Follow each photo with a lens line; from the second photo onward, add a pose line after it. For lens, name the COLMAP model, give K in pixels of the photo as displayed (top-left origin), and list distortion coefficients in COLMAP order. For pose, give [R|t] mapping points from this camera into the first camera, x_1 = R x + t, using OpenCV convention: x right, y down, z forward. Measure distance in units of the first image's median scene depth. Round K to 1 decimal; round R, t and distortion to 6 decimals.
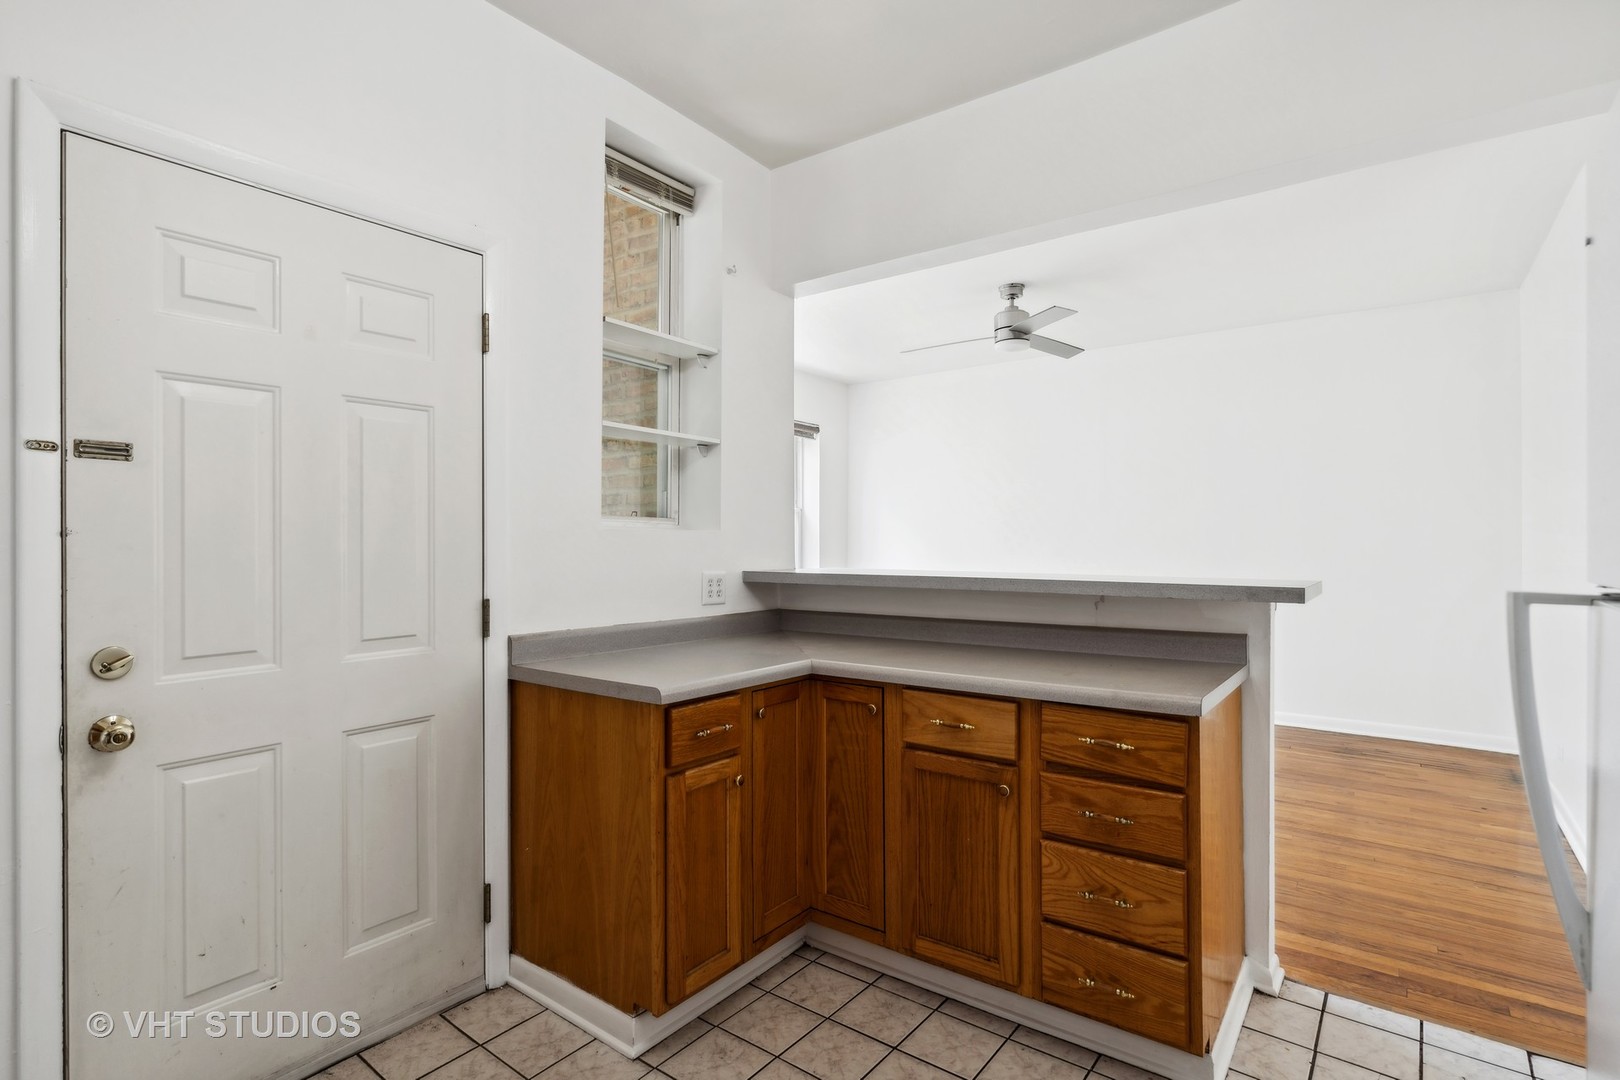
lens RADIAL K [[783.6, 0, 812.3], [0, 783.6, 539.9], [0, 0, 1]] dist [0.000453, 0.000384]
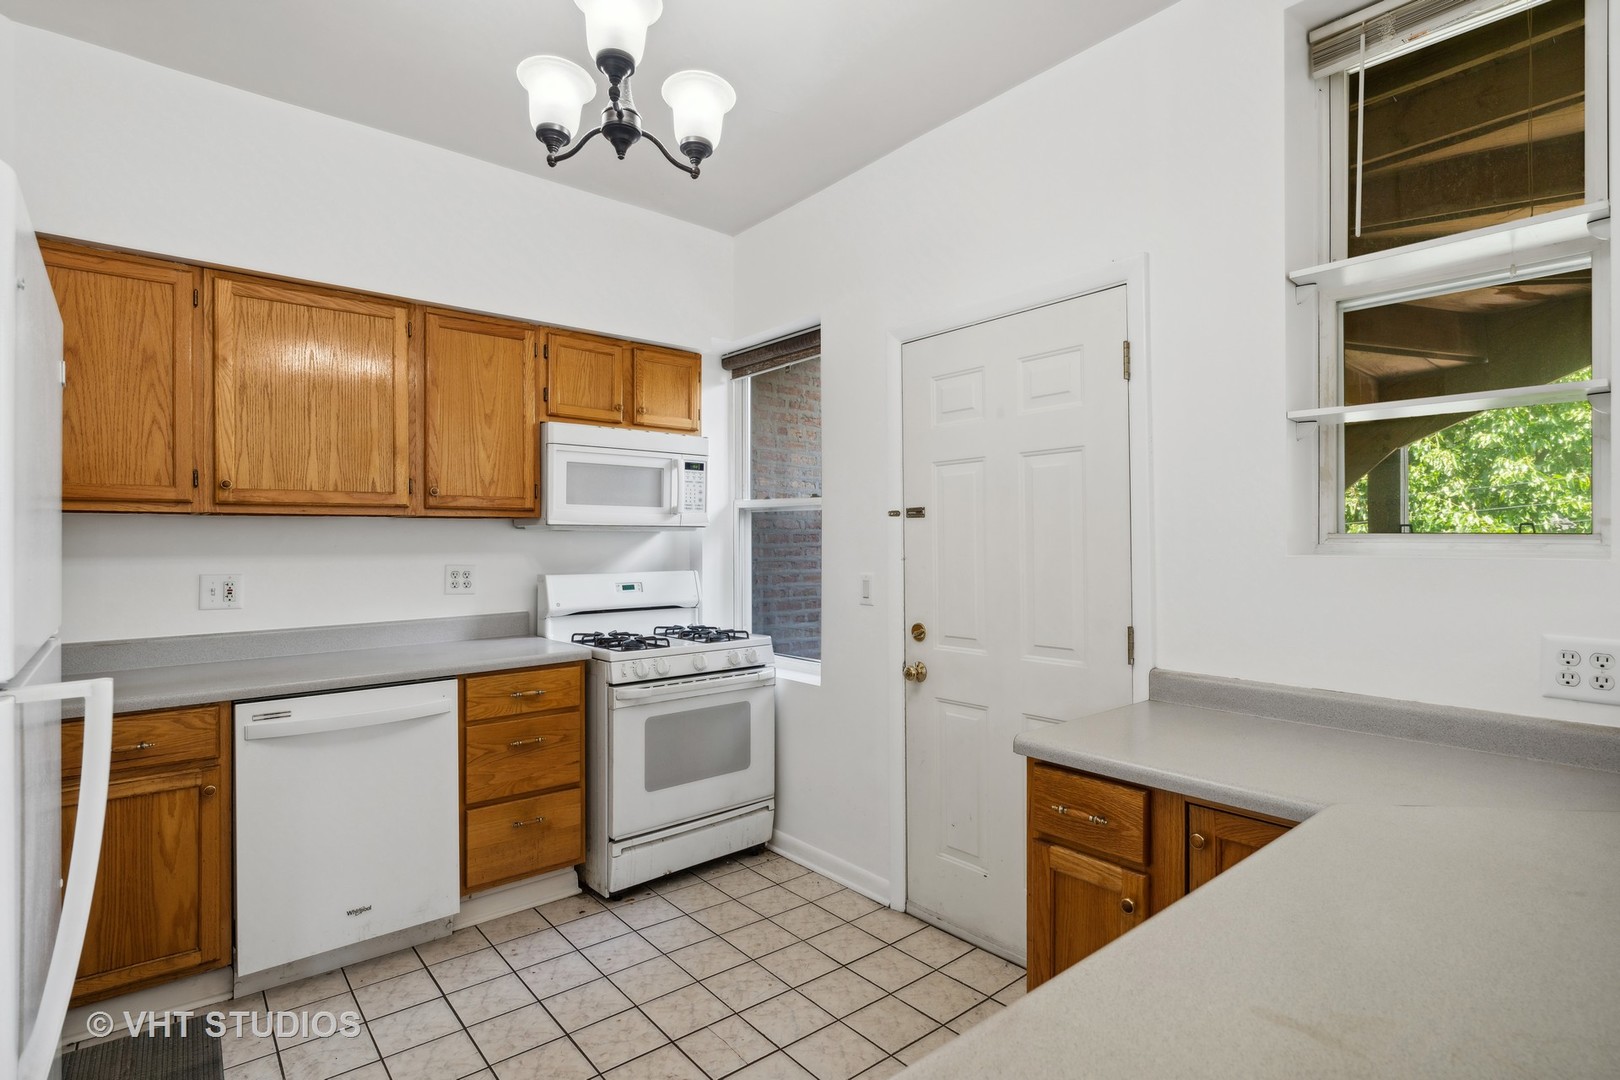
lens RADIAL K [[783.6, 0, 810.7], [0, 783.6, 543.6], [0, 0, 1]] dist [0.000453, 0.000384]
pose [[-0.215403, -0.006157, -0.976506, 0.717015], [-0.000795, 0.999981, -0.006129, -0.025890], [0.976525, -0.000544, -0.215403, 0.913424]]
